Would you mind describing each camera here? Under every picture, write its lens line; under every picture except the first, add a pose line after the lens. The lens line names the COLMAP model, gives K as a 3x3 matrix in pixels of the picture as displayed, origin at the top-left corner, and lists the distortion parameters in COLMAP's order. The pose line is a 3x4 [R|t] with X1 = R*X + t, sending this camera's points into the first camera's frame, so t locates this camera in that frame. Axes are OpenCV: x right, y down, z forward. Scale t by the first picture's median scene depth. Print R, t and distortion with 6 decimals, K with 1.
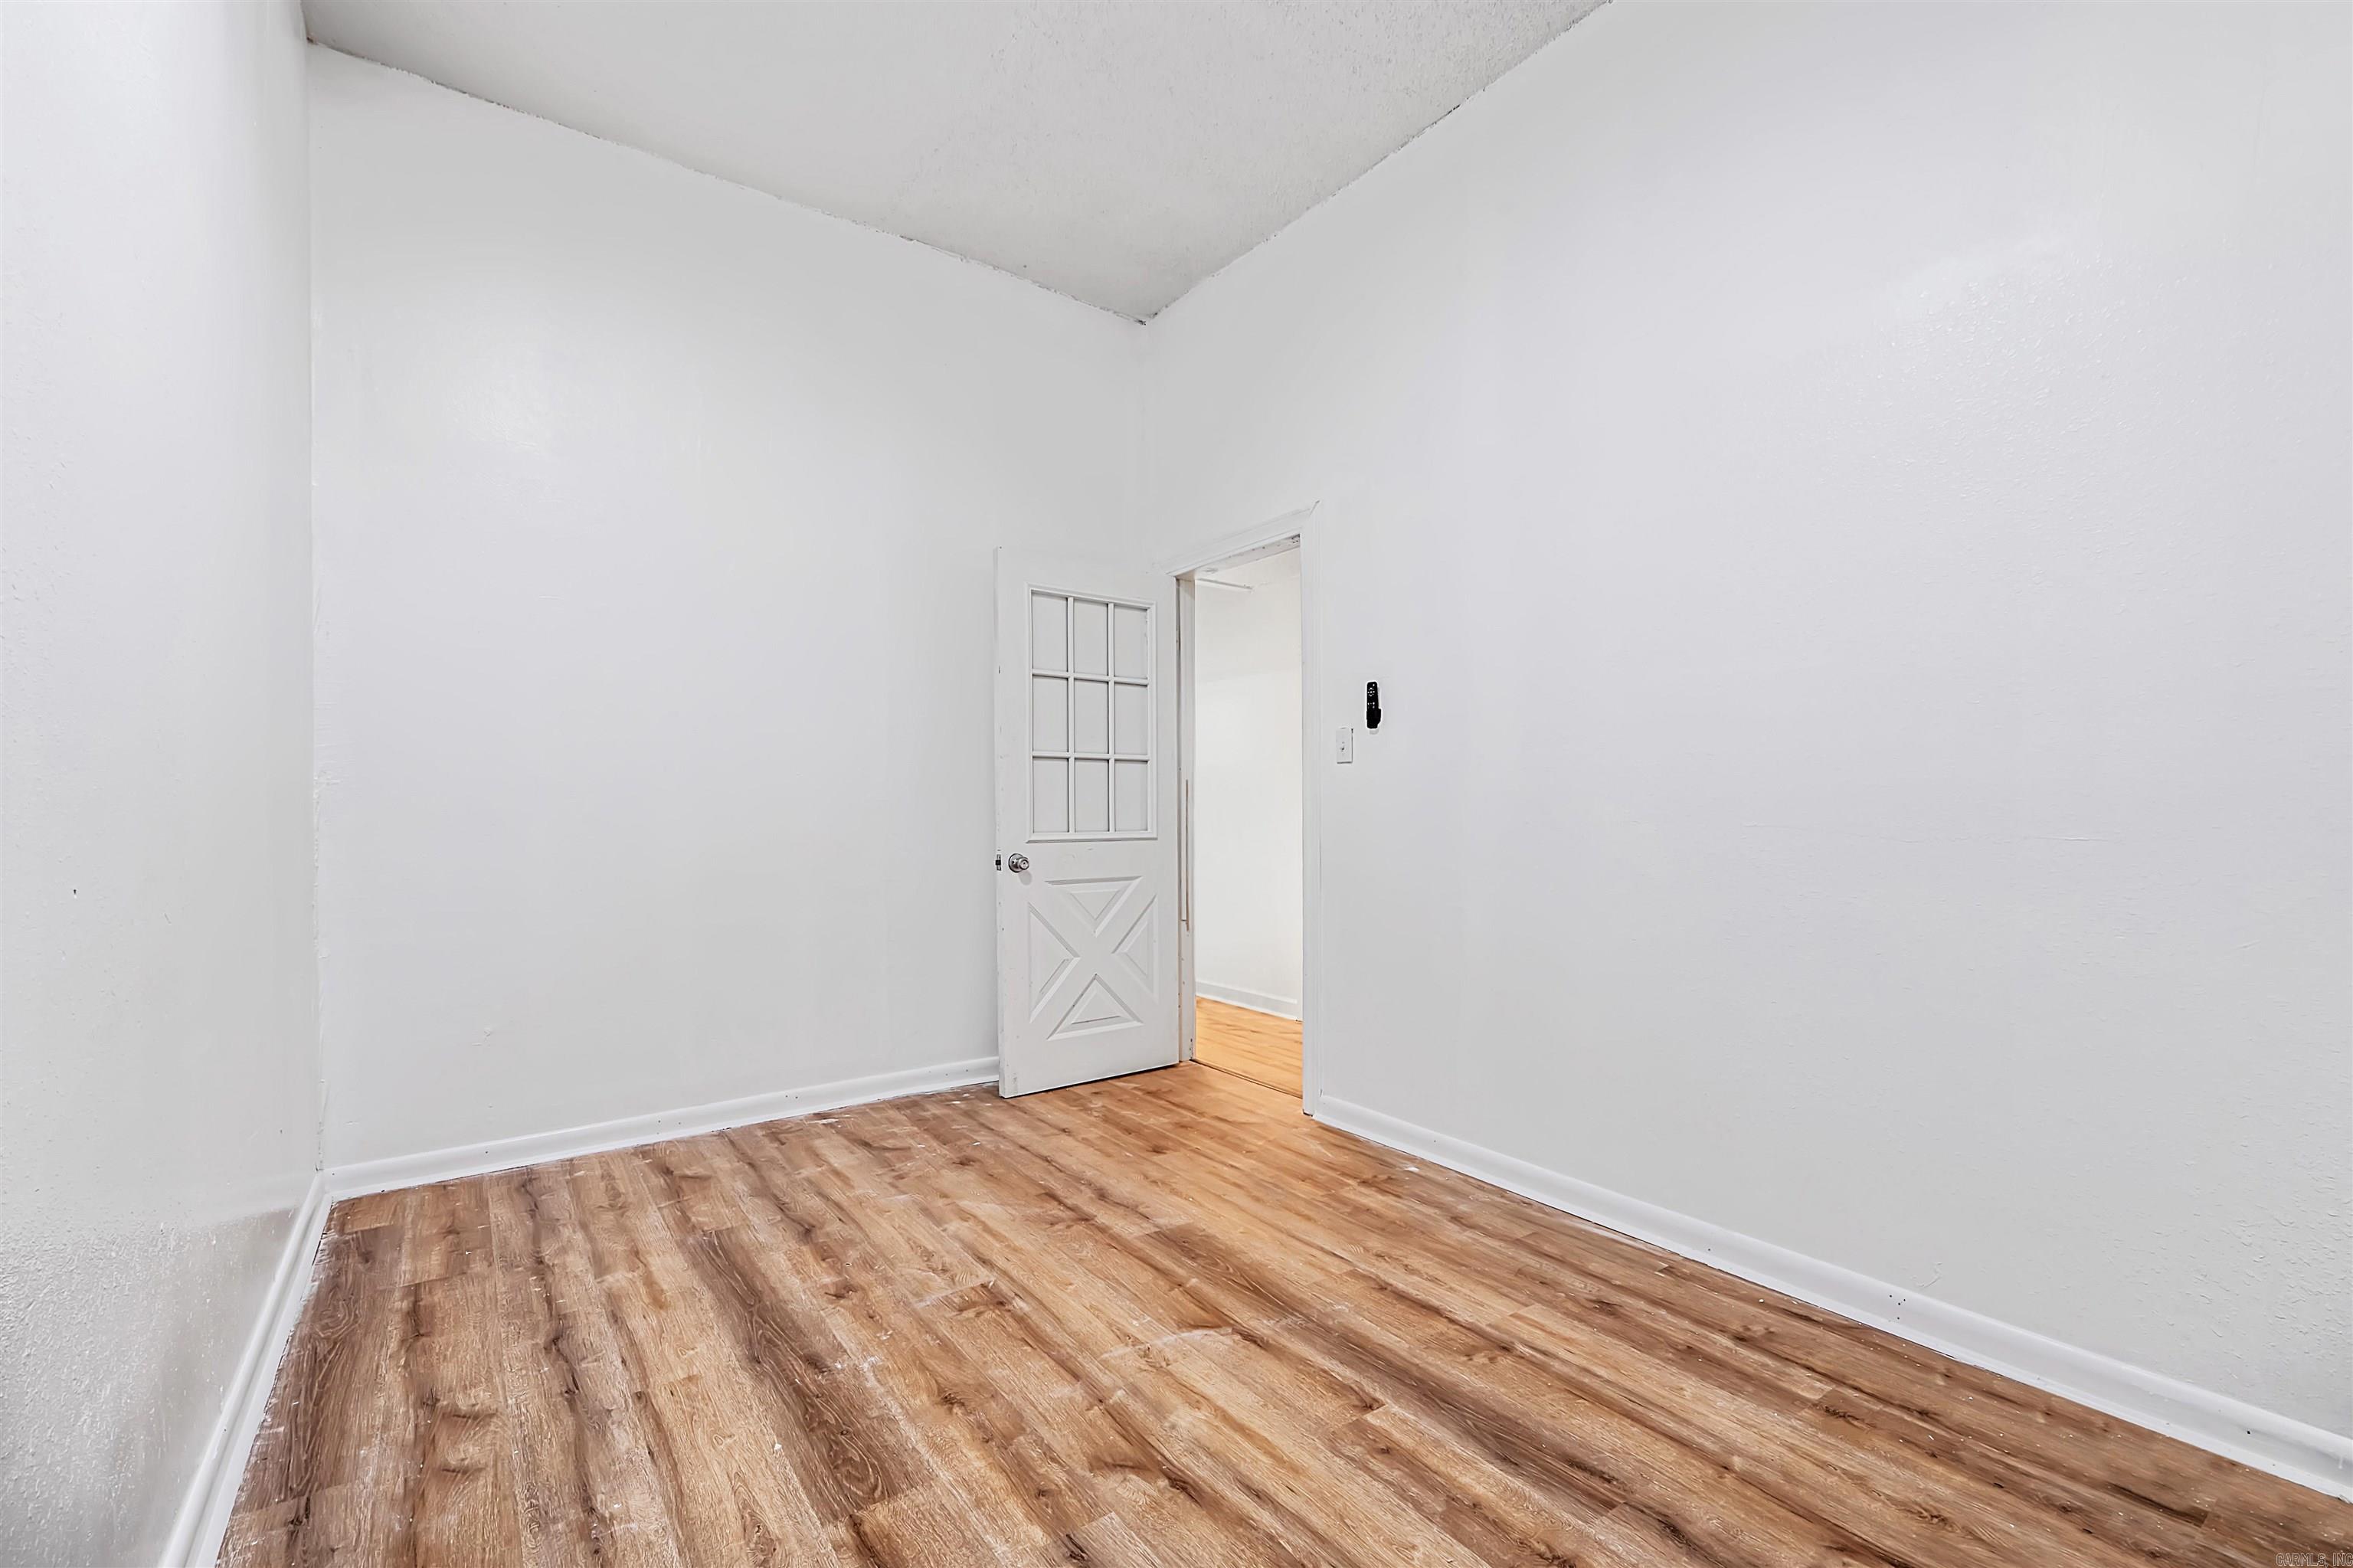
lens RADIAL K [[1024.7, 0, 1179.2], [0, 1024.7, 791.6], [0, 0, 1]] dist [-0.002576, -0.000242]
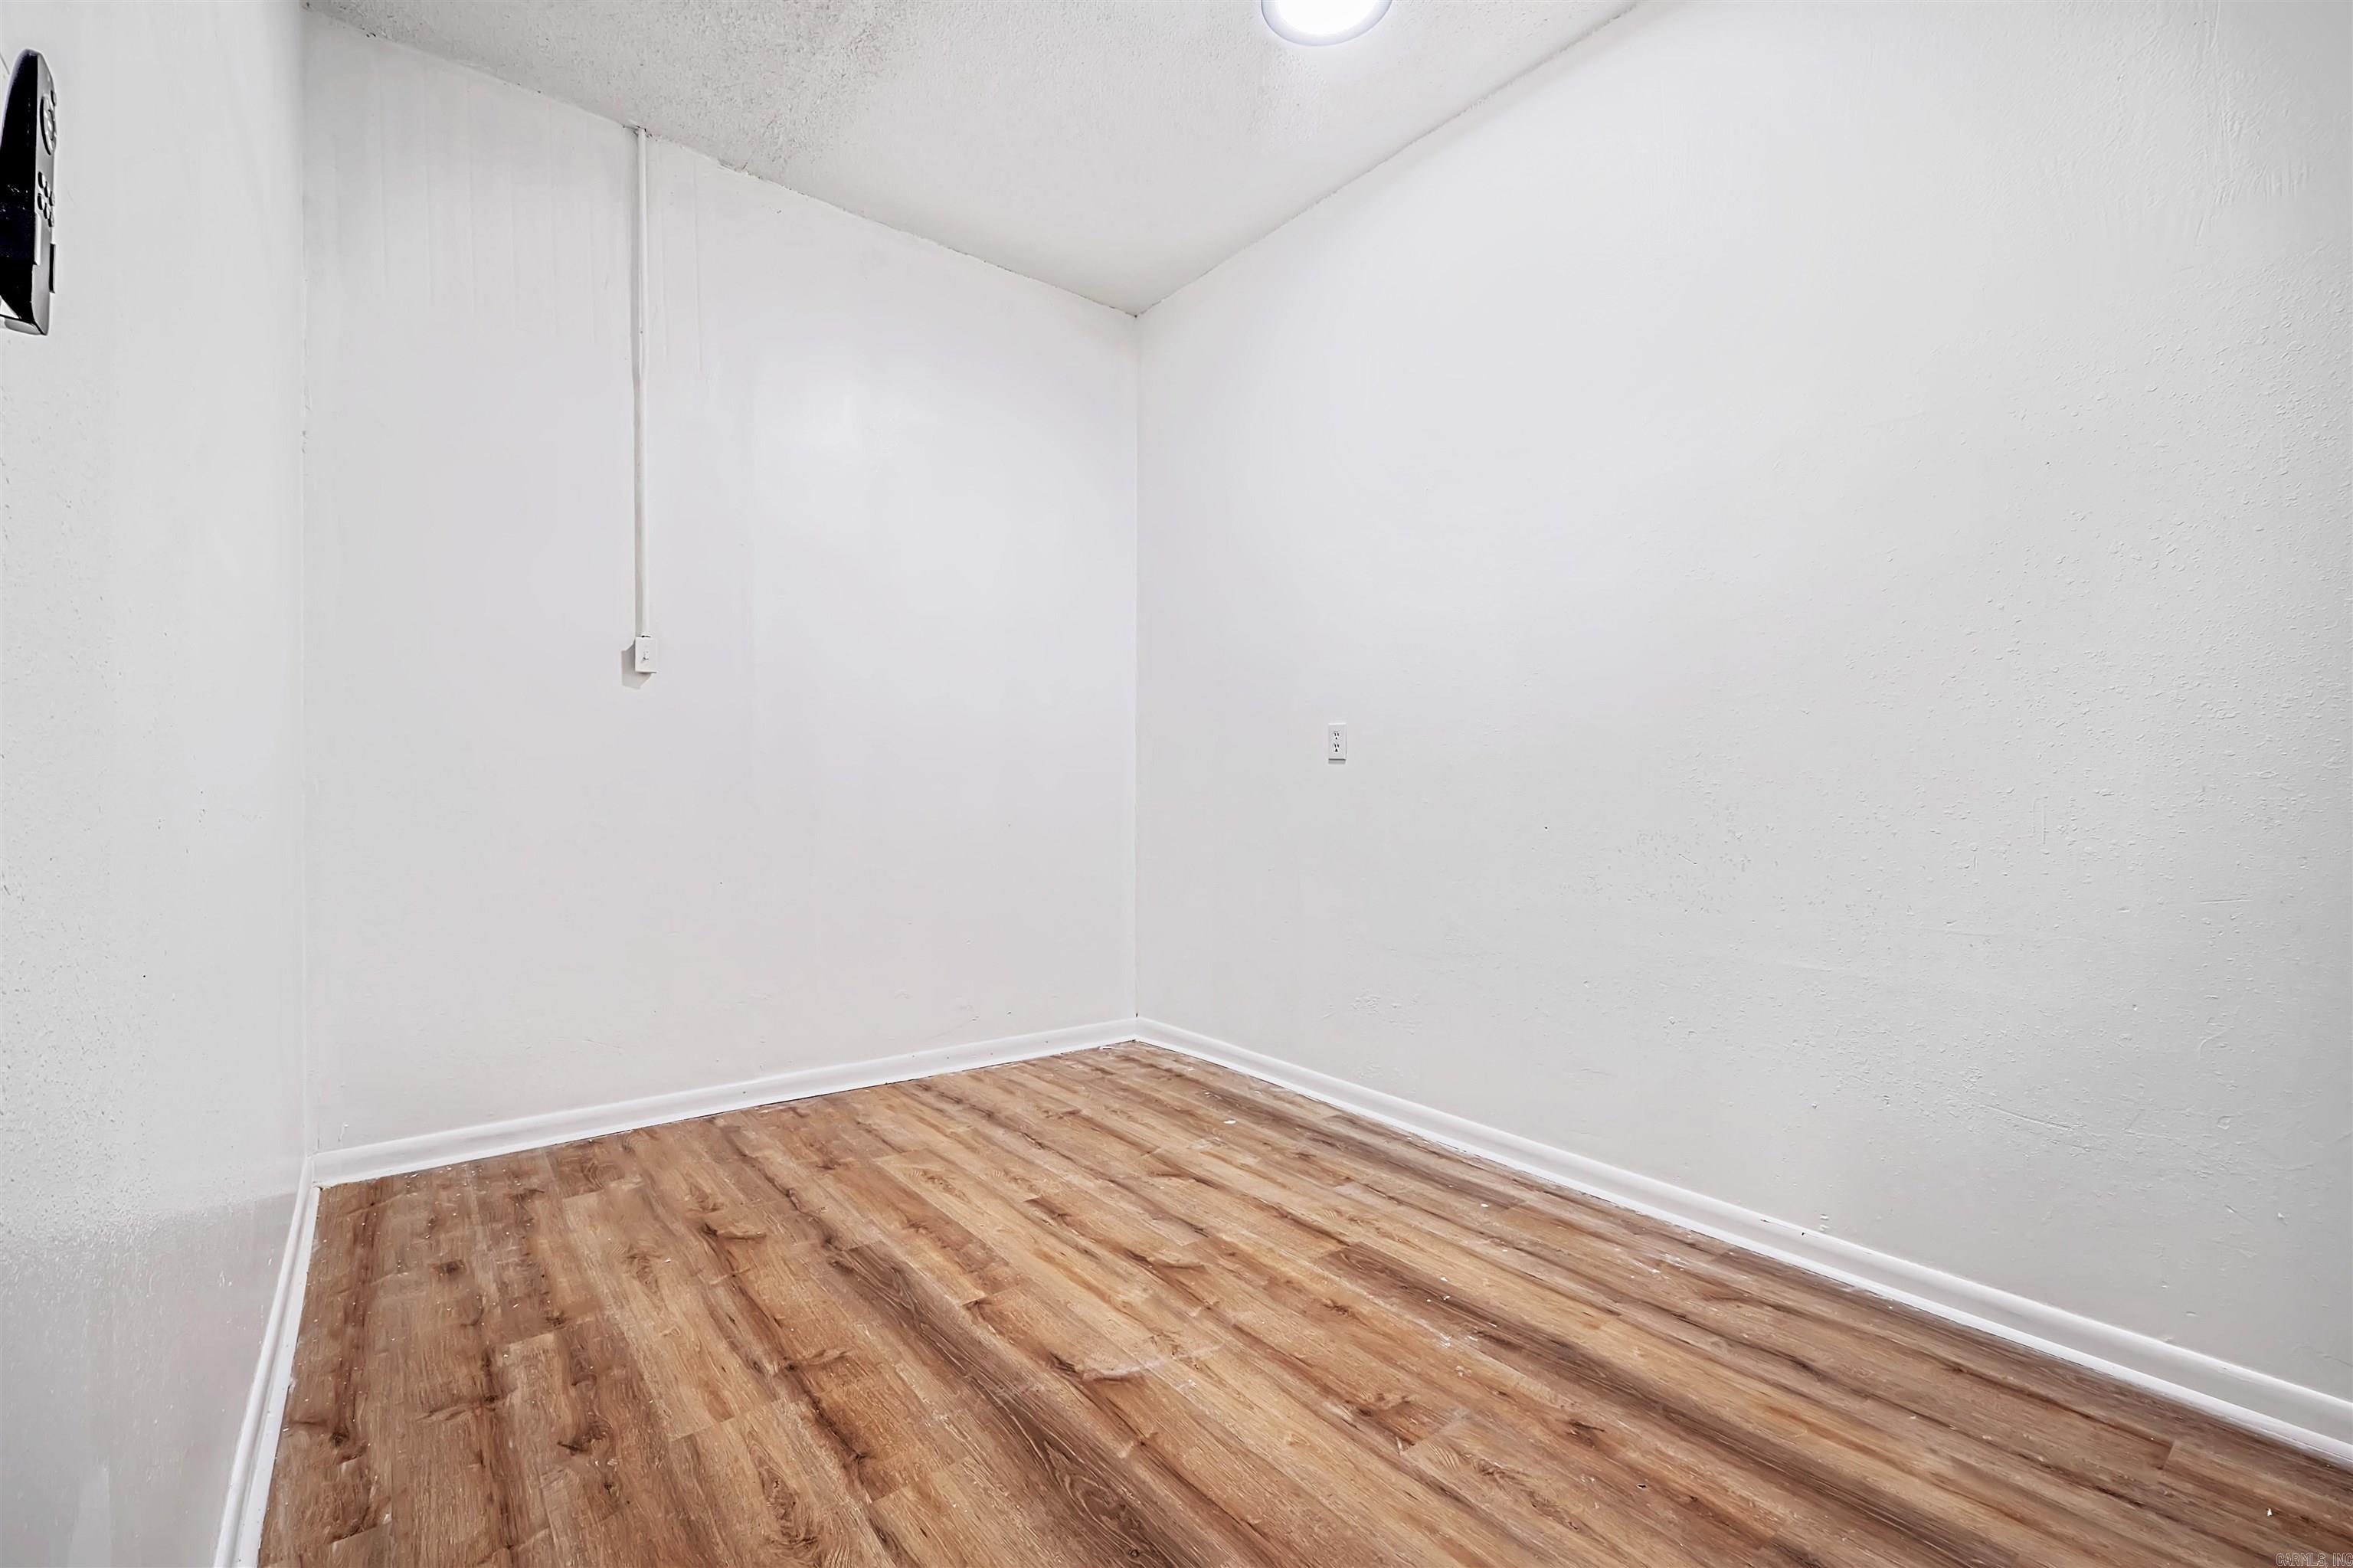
lens RADIAL K [[1024.7, 0, 1174.6], [0, 1024.7, 789.8], [0, 0, 1]] dist [-0.002576, -0.000242]
pose [[-0.998932, -0.013478, -0.044189, 0.018920], [-0.012851, 0.999813, -0.014442, 0.027106], [0.044375, -0.013859, -0.998919, 1.997868]]
